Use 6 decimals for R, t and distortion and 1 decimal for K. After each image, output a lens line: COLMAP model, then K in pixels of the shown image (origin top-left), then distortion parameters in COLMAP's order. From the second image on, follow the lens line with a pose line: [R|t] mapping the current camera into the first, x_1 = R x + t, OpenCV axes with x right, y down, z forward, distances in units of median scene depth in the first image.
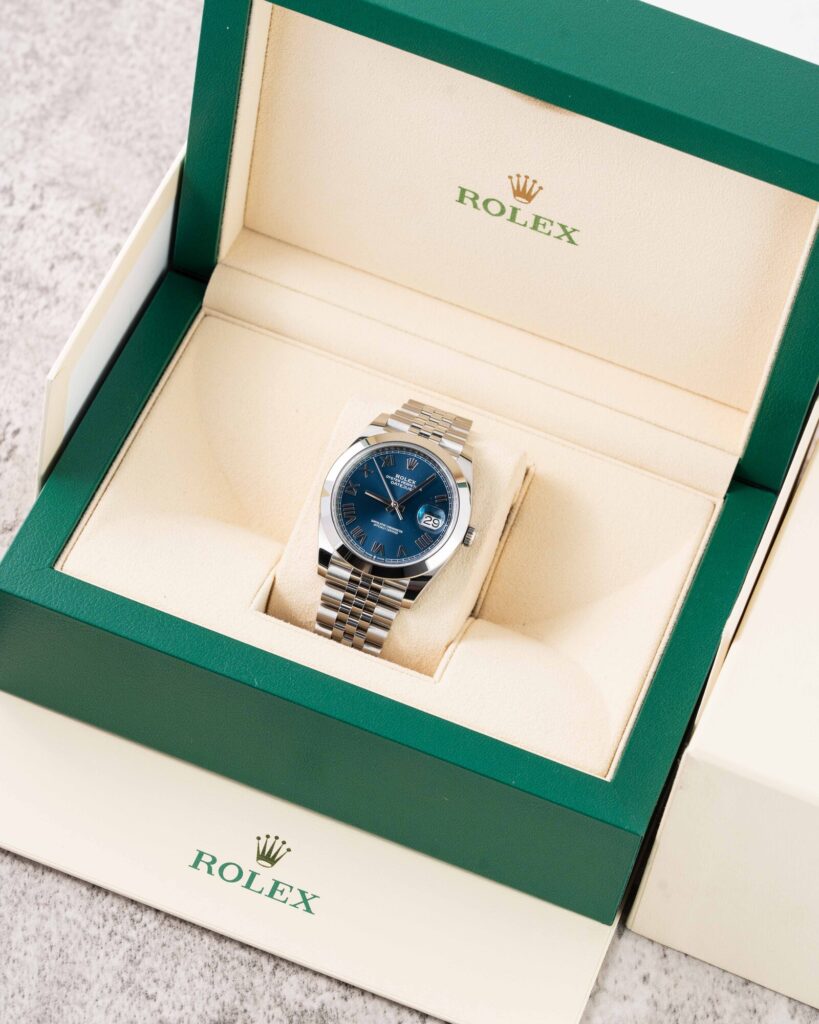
lens RADIAL K [[4560.0, 0, 409.5], [0, 4560.0, 512.0], [0, 0, 1]] dist [-0.050949, 2.052251]
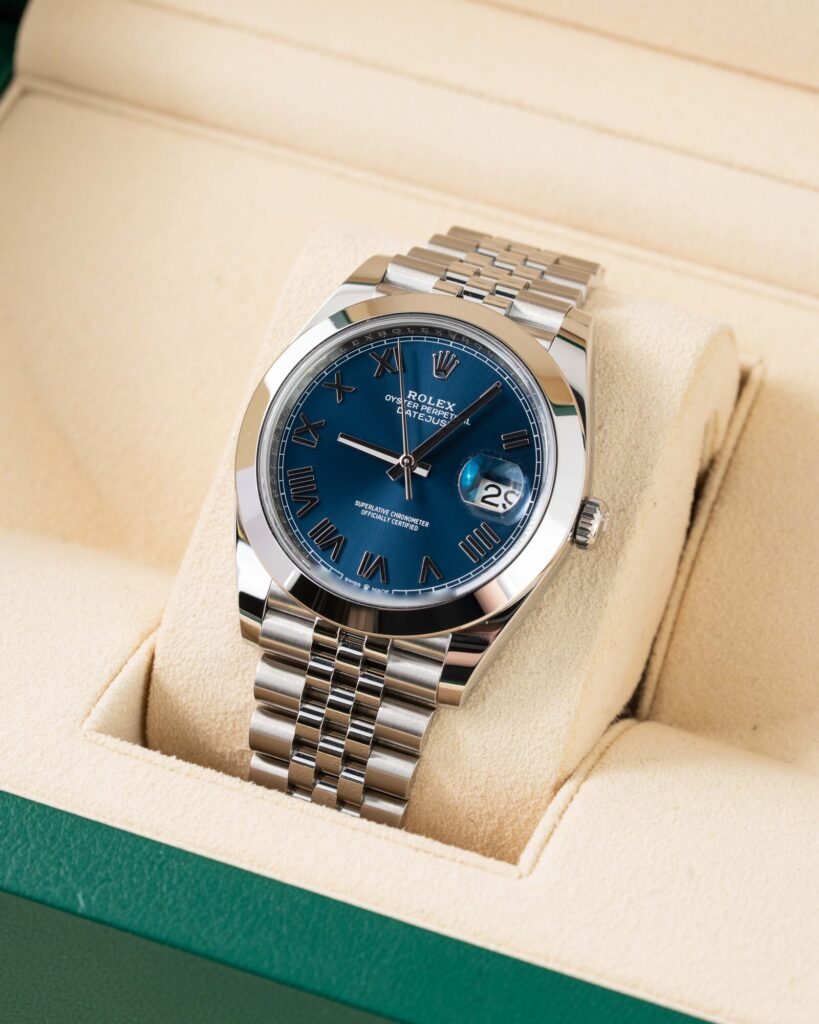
lens RADIAL K [[4560.0, 0, 409.5], [0, 4560.0, 512.0], [0, 0, 1]] dist [-0.050949, 2.052251]
pose [[0.986213, -0.070850, -0.149549, 0.059740], [0.064087, 0.996712, -0.049571, 0.023961], [0.152569, 0.039304, 0.987511, 0.580293]]
